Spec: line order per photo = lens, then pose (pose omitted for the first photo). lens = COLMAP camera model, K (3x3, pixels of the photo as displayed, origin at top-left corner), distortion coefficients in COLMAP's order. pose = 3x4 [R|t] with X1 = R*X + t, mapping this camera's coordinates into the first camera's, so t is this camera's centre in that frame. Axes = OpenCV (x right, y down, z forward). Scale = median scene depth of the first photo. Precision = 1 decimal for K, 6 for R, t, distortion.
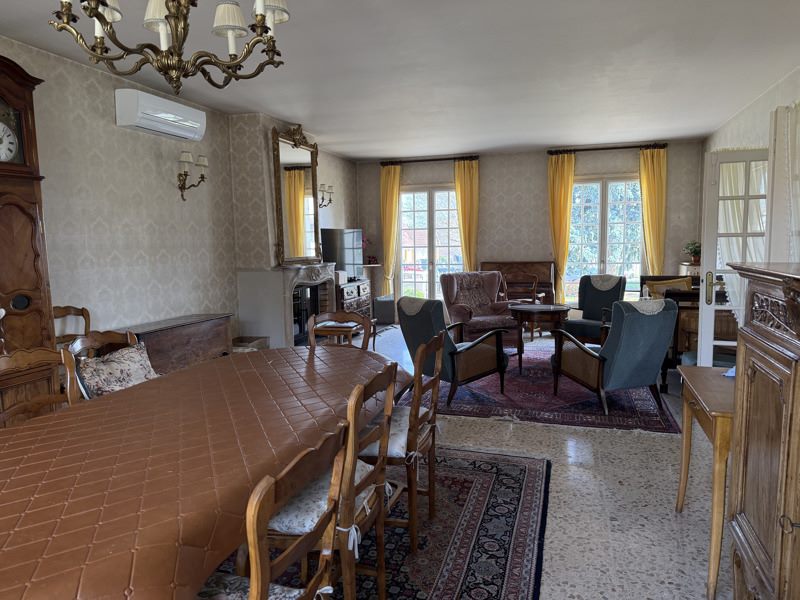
lens RADIAL K [[565.7, 0, 399.7], [0, 565.7, 301.0], [0, 0, 1]] dist [-0.001070, -0.000396]
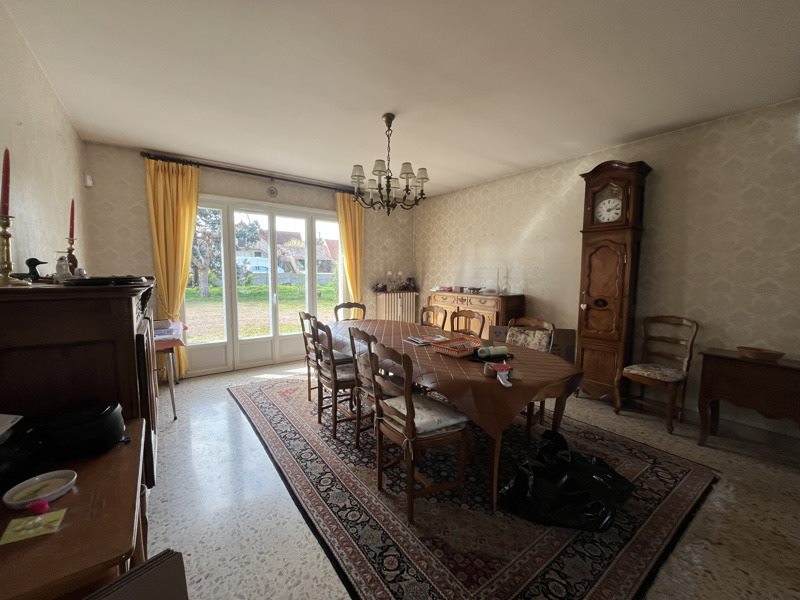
lens RADIAL K [[323.0, 0, 398.5], [0, 323.0, 301.7], [0, 0, 1]] dist [0.000002, -0.000010]
pose [[-0.590677, 0.084375, -0.802485, 0.639593], [-0.086276, 0.982213, 0.166776, -0.151212], [0.802282, 0.167746, -0.572891, 1.426471]]
